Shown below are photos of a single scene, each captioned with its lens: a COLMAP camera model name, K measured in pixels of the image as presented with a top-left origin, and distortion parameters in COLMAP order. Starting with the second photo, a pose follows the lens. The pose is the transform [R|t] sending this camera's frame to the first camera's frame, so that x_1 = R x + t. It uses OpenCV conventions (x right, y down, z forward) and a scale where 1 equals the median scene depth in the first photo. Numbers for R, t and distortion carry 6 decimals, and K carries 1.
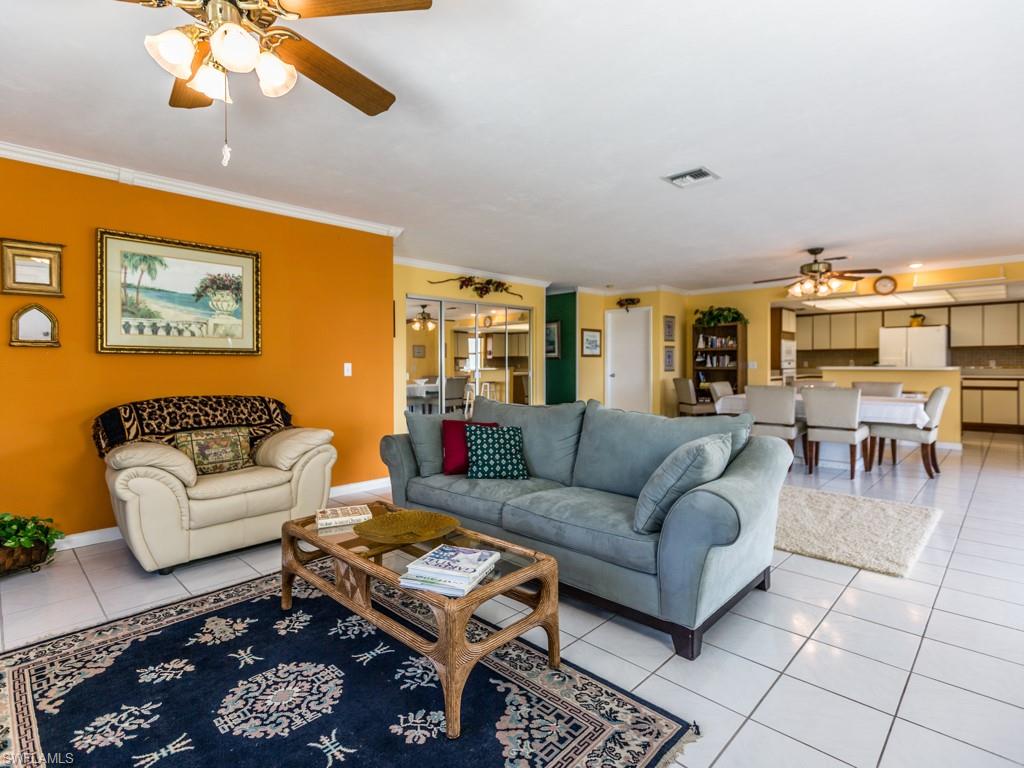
lens RADIAL K [[543.9, 0, 507.8], [0, 543.9, 378.5], [0, 0, 1]] dist [0.034208, 0.000413]
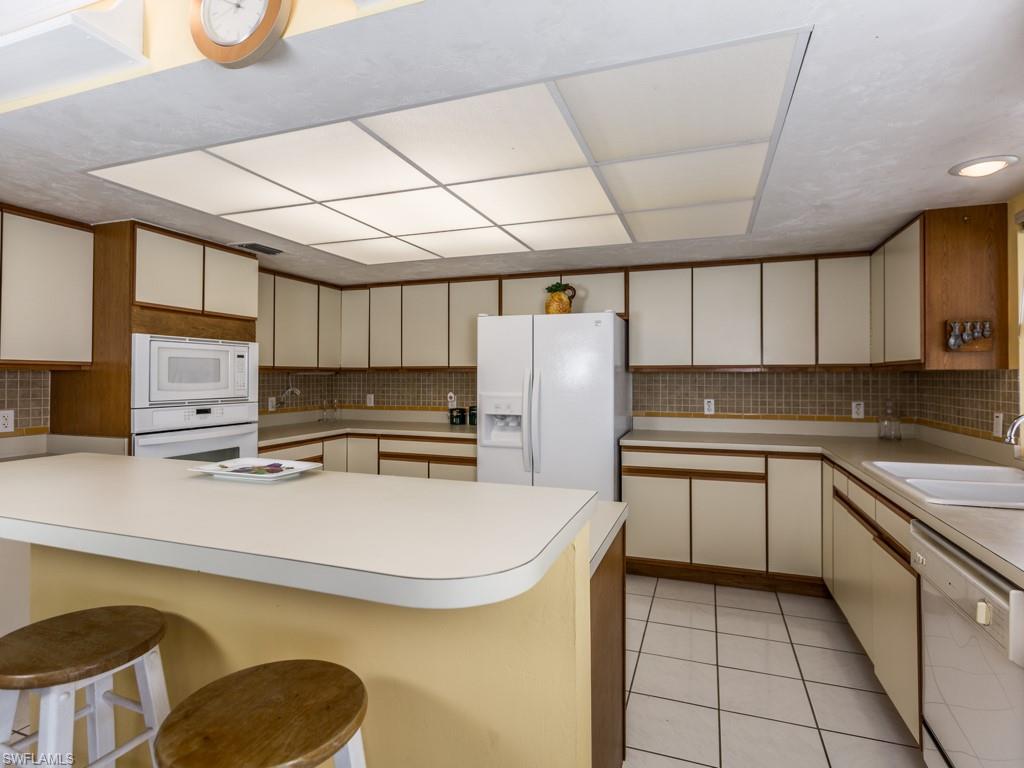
lens RADIAL K [[543.9, 0, 507.8], [0, 543.9, 378.5], [0, 0, 1]] dist [0.034208, 0.000413]
pose [[0.928189, 0.006137, 0.372058, 0.568725], [0.009226, 0.999177, -0.039497, -0.034210], [-0.371994, 0.040093, 0.927369, 0.668644]]
